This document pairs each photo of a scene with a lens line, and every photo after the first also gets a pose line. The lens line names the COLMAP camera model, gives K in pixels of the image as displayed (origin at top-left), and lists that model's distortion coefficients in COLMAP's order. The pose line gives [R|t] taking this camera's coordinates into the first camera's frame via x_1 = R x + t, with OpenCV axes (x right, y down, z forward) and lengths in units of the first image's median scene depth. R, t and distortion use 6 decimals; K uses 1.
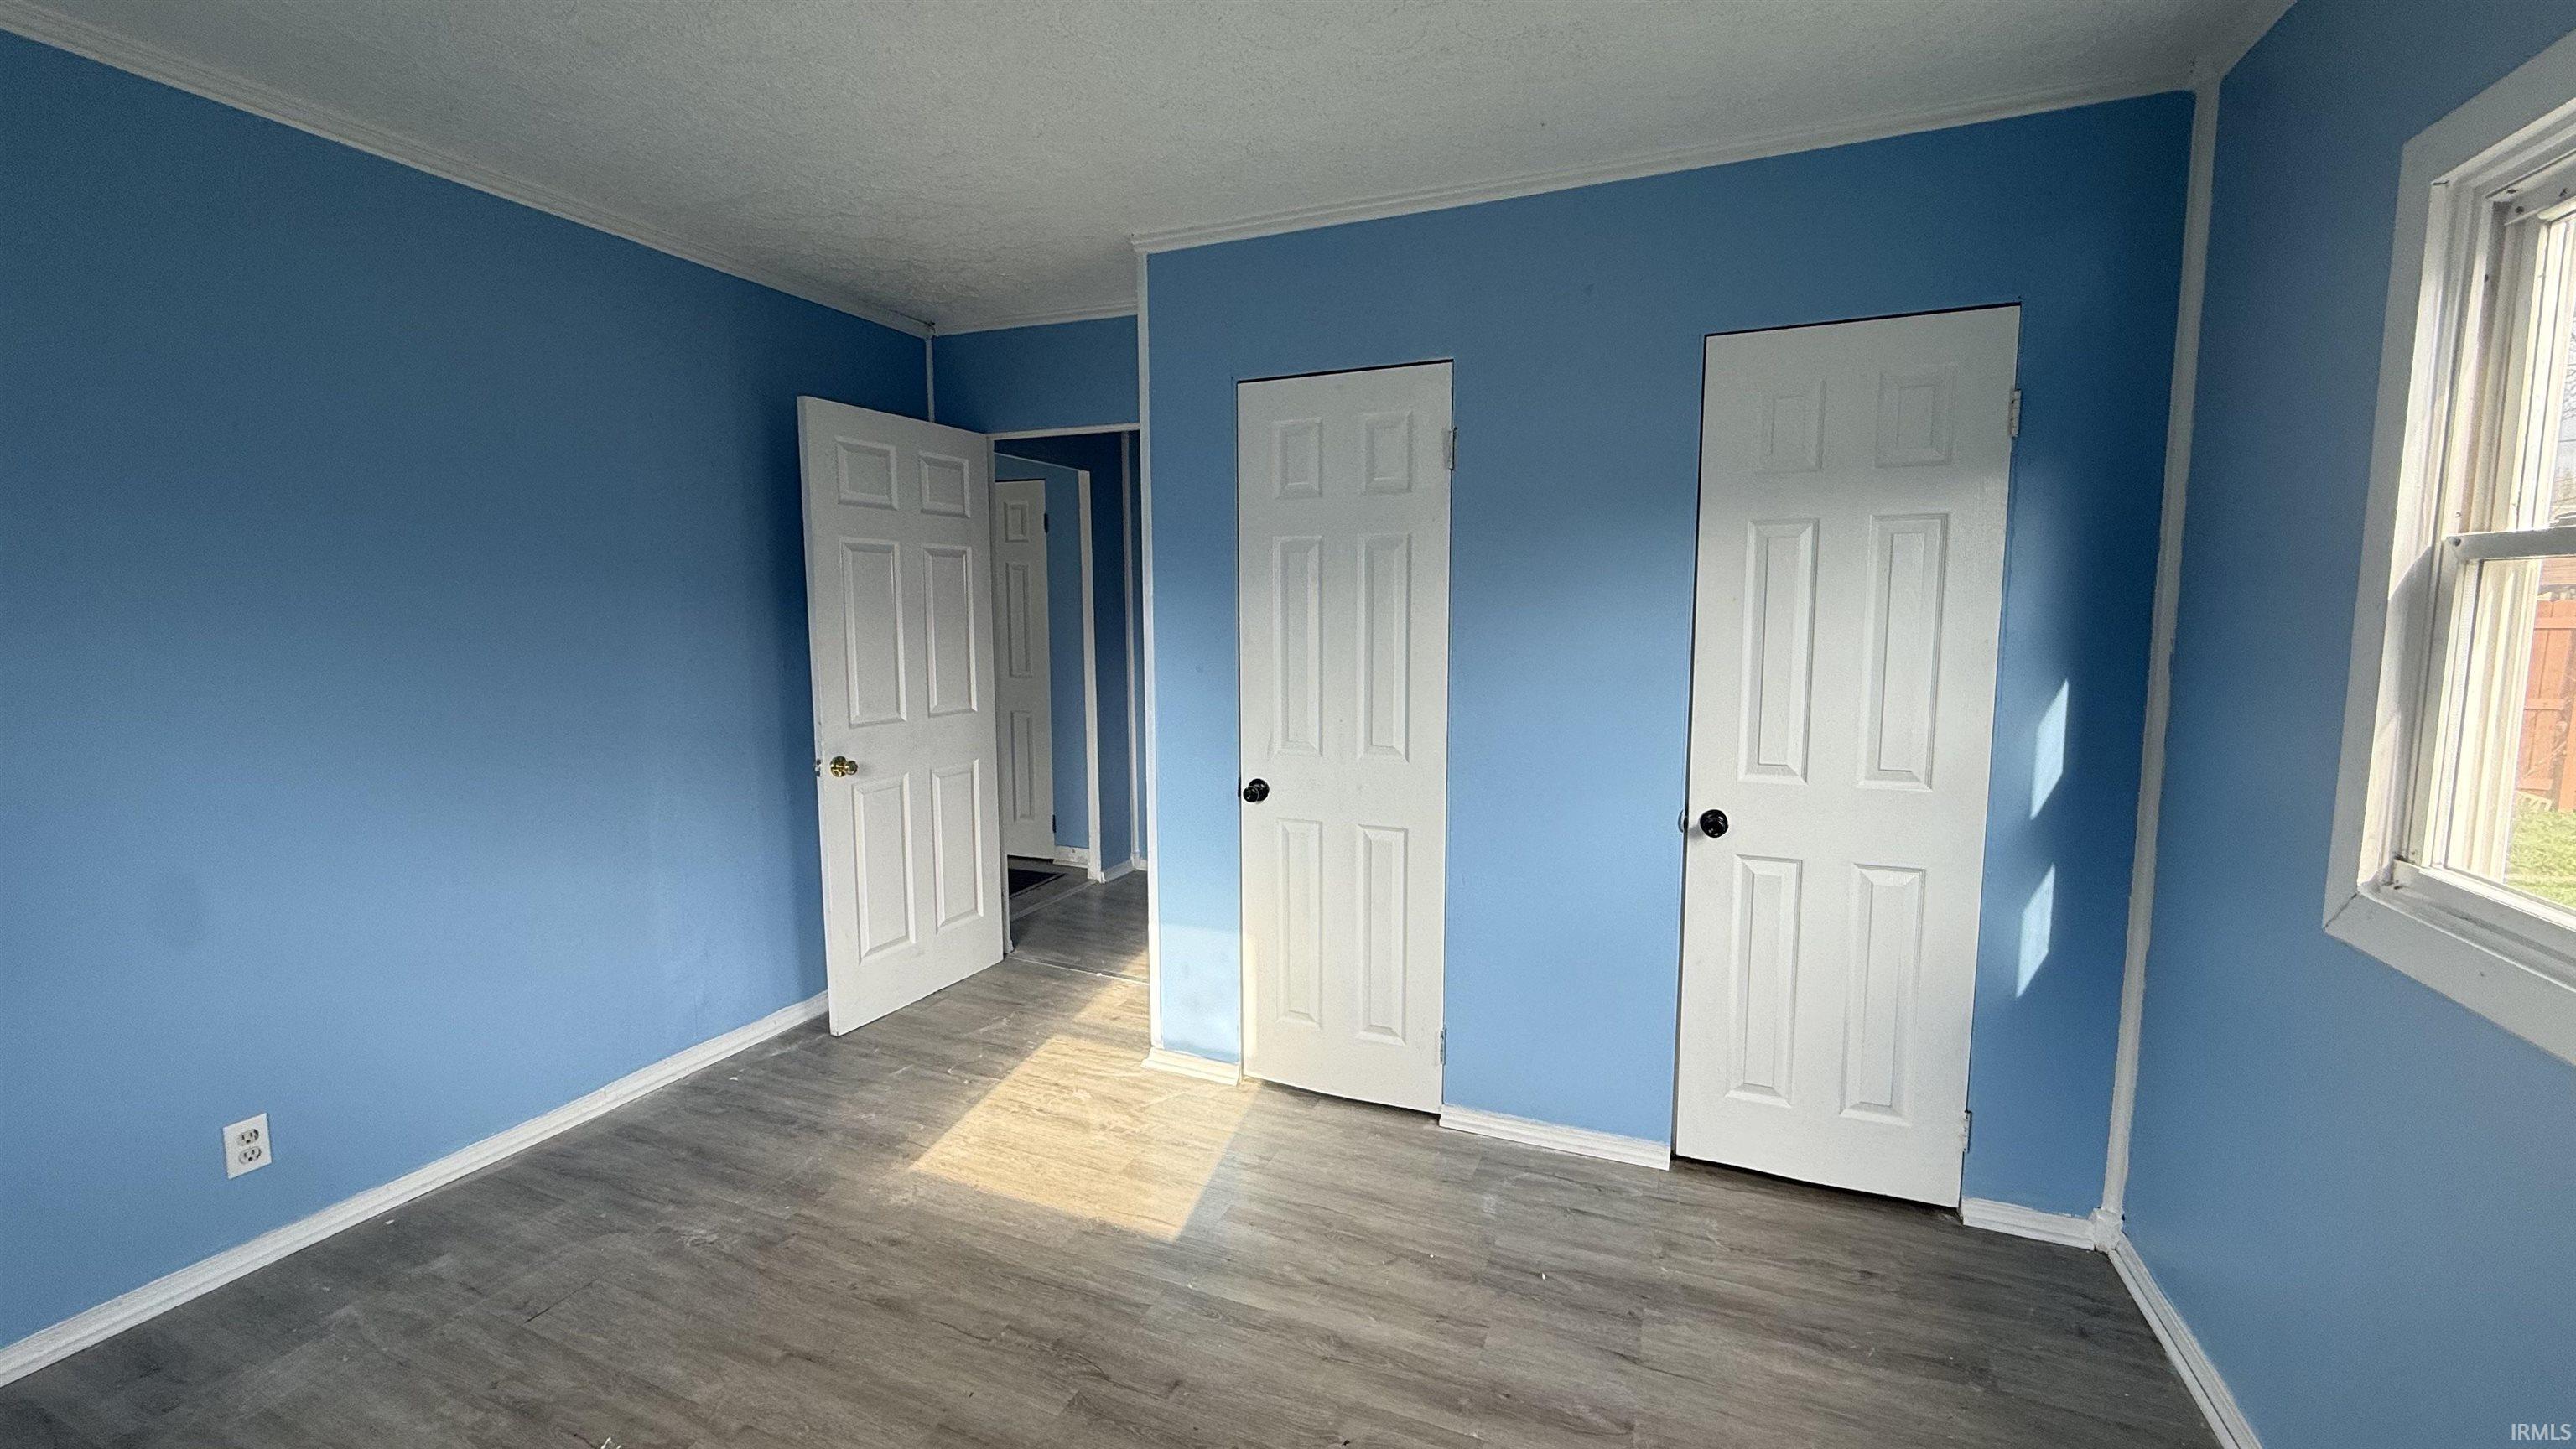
lens RADIAL K [[1030.6, 0, 1289.3], [0, 1030.6, 721.1], [0, 0, 1]] dist [-0.001612, -0.000322]
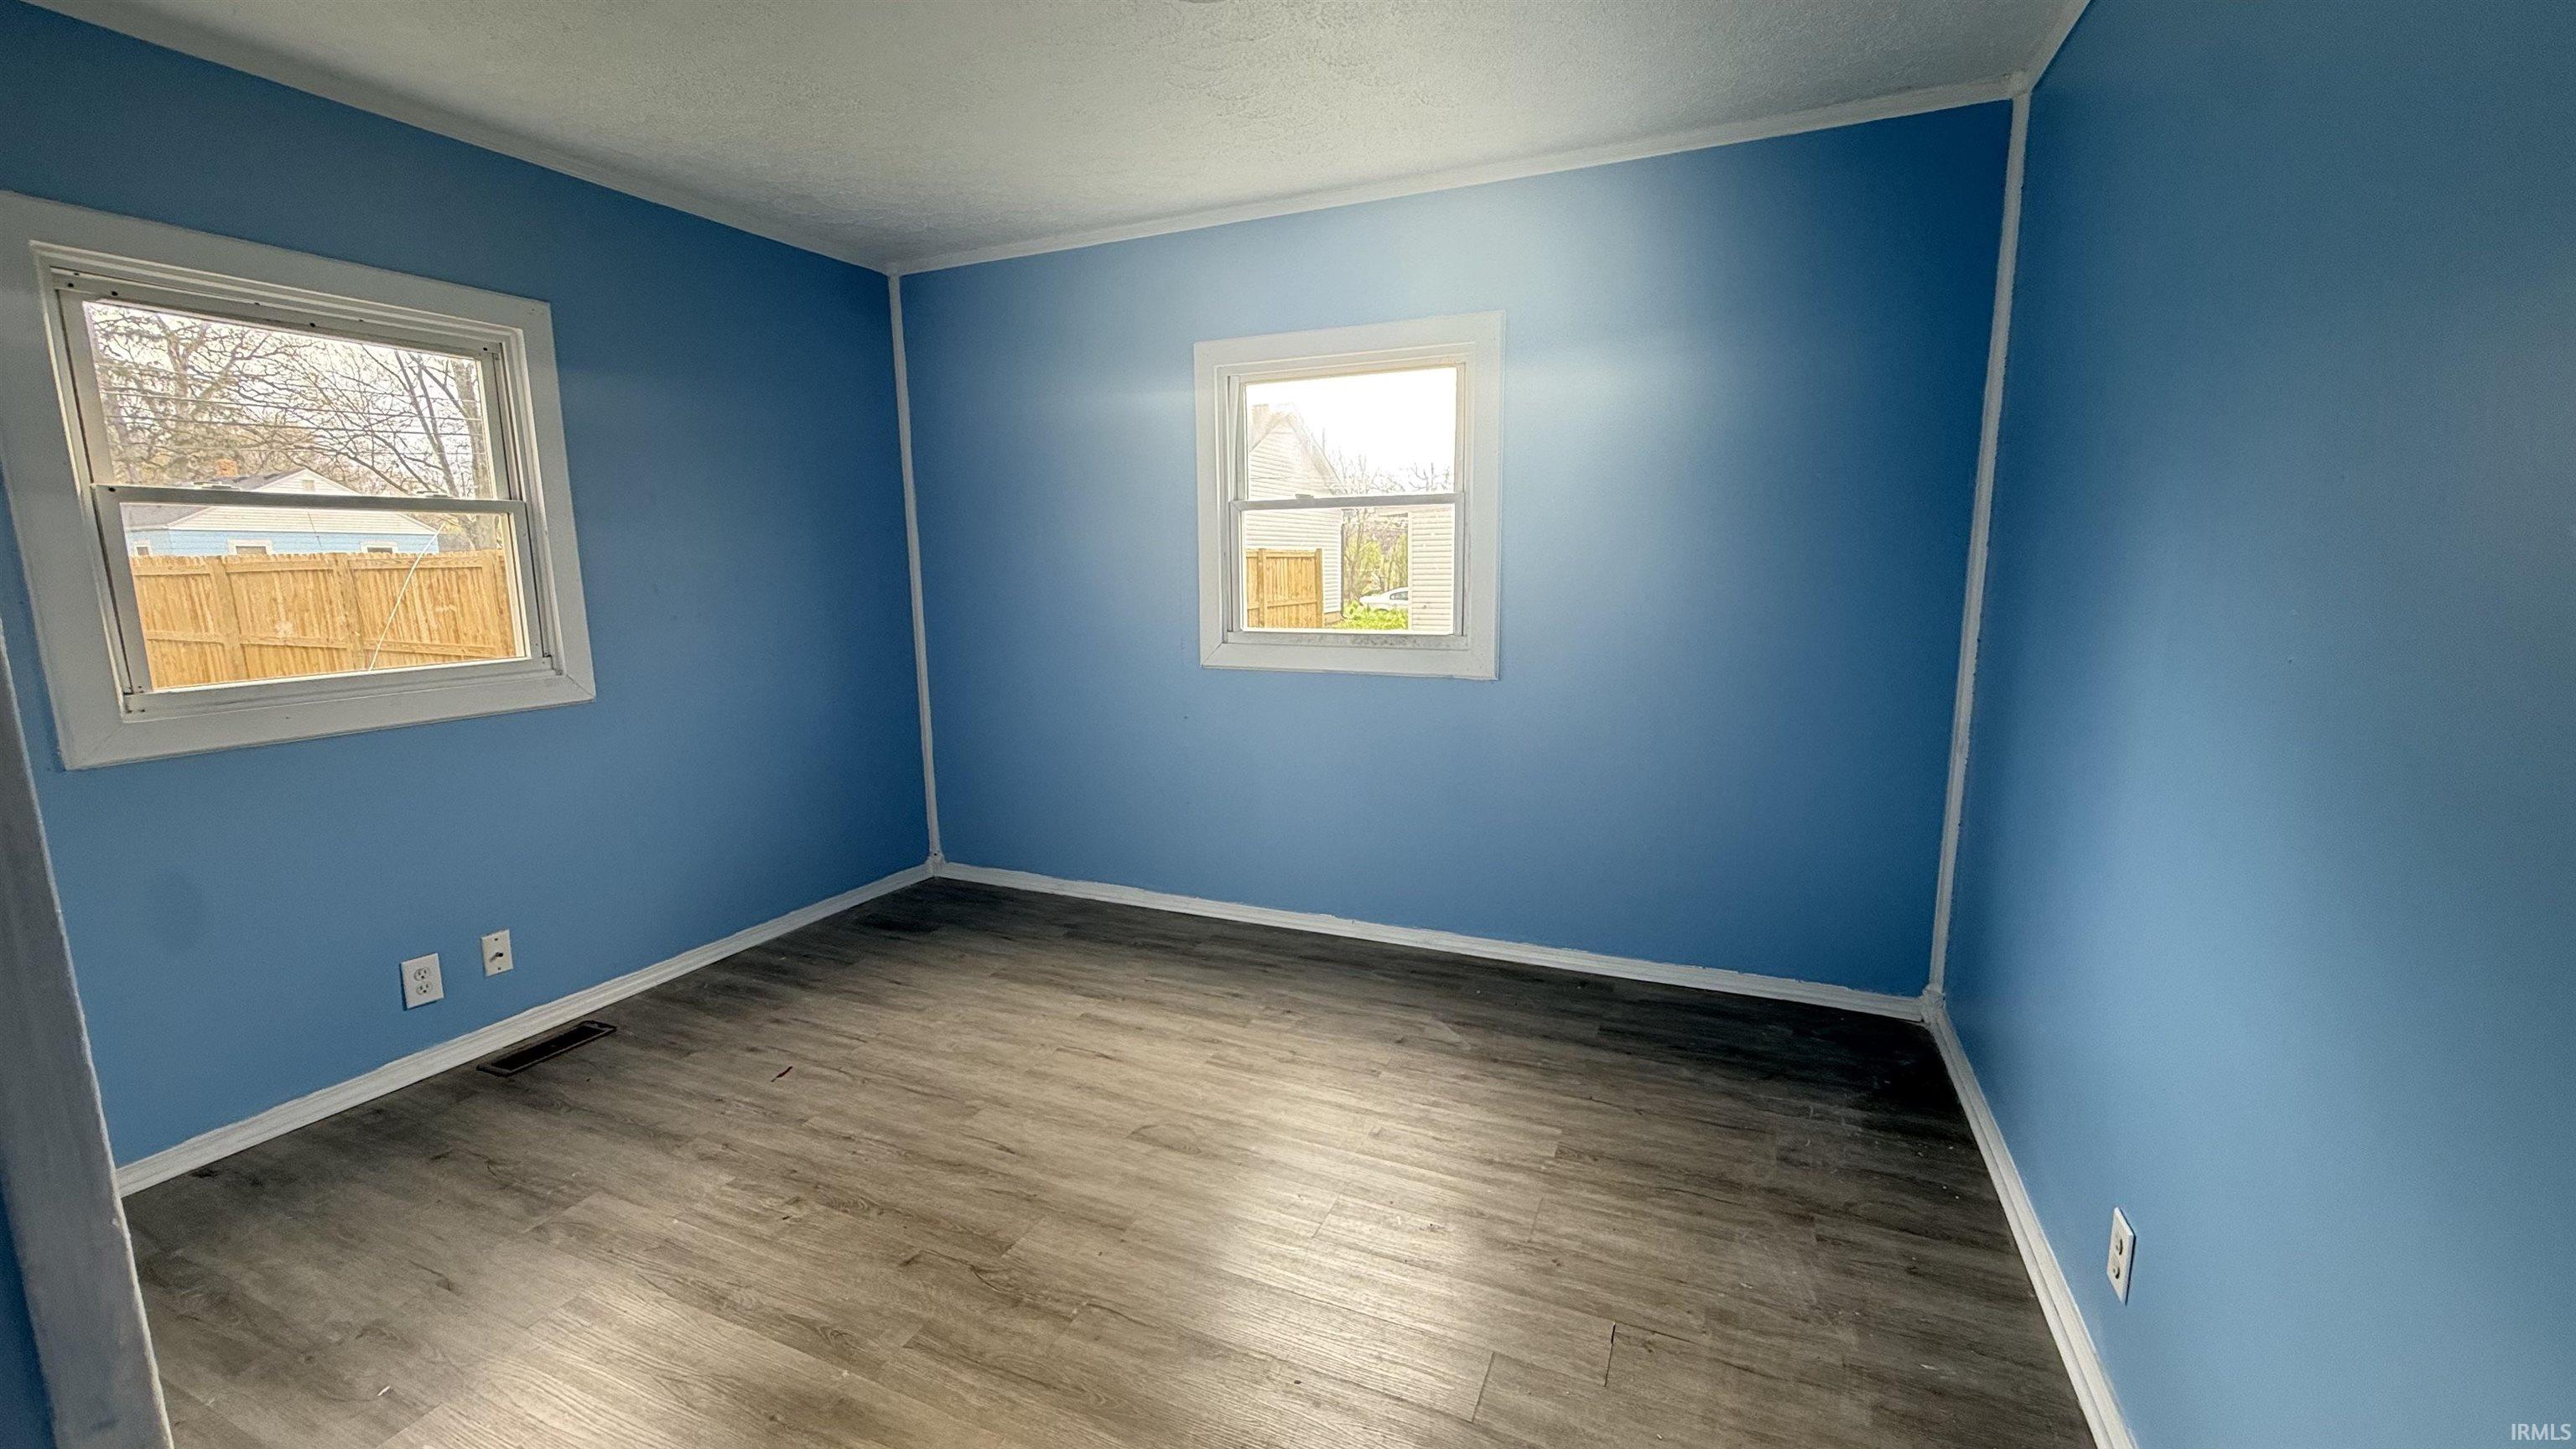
lens RADIAL K [[1030.6, 0, 1293.6], [0, 1030.6, 715.7], [0, 0, 1]] dist [-0.001612, -0.000322]
pose [[-0.999868, 0.006663, 0.014837, -0.494009], [0.010386, 0.963593, 0.267173, -0.162106], [-0.012517, 0.267292, -0.963534, 1.756390]]
